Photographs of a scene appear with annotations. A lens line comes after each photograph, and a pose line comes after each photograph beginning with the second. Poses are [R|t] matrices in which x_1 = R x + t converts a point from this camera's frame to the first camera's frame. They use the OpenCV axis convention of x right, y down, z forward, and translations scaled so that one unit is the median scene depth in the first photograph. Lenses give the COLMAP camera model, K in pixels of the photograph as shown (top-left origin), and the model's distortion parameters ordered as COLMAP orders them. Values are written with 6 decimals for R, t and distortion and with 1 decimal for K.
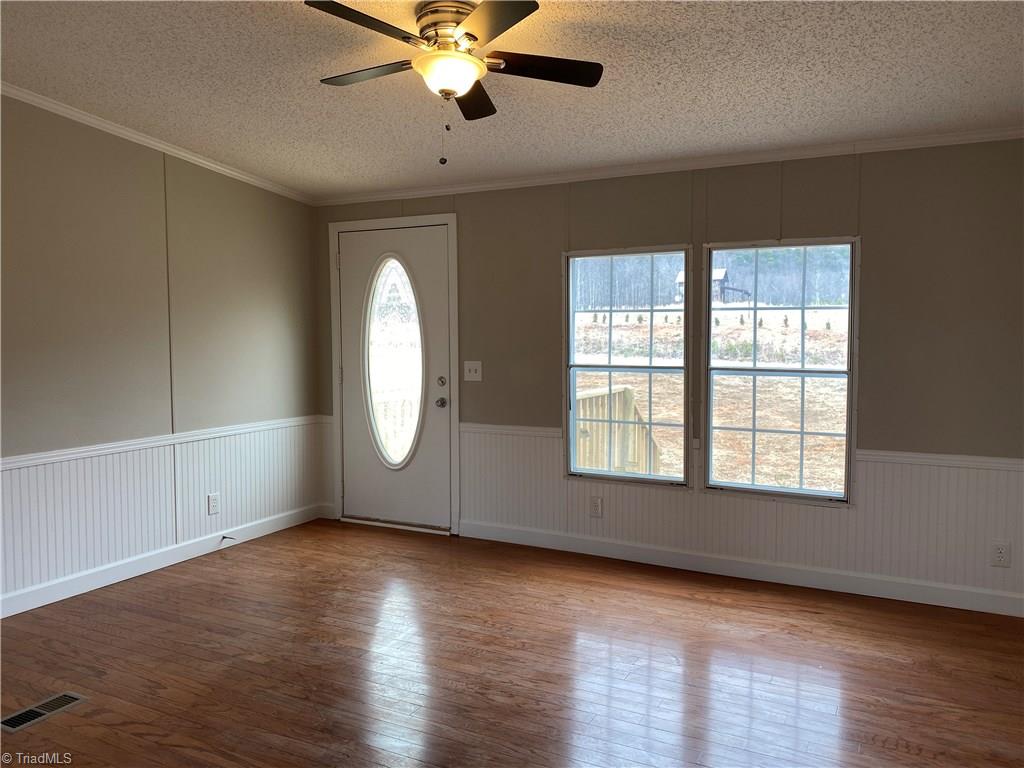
lens RADIAL K [[783.5, 0, 513.6], [0, 783.5, 377.4], [0, 0, 1]] dist [0.008874, 0.000135]
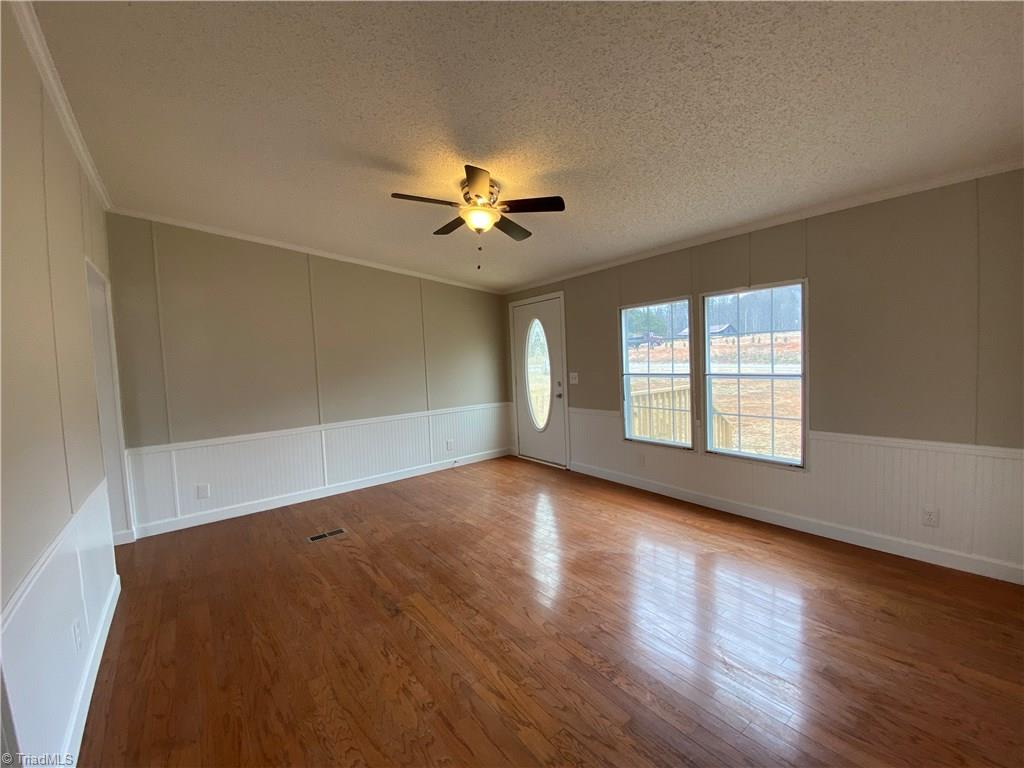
lens RADIAL K [[416.8, 0, 510.3], [0, 416.8, 382.0], [0, 0, 1]] dist [0.031343, -0.028162]
pose [[0.907435, -0.012812, -0.419997, 0.248946], [0.015069, 0.999884, 0.002057, -0.004253], [0.419922, -0.008195, 0.907523, 0.090654]]
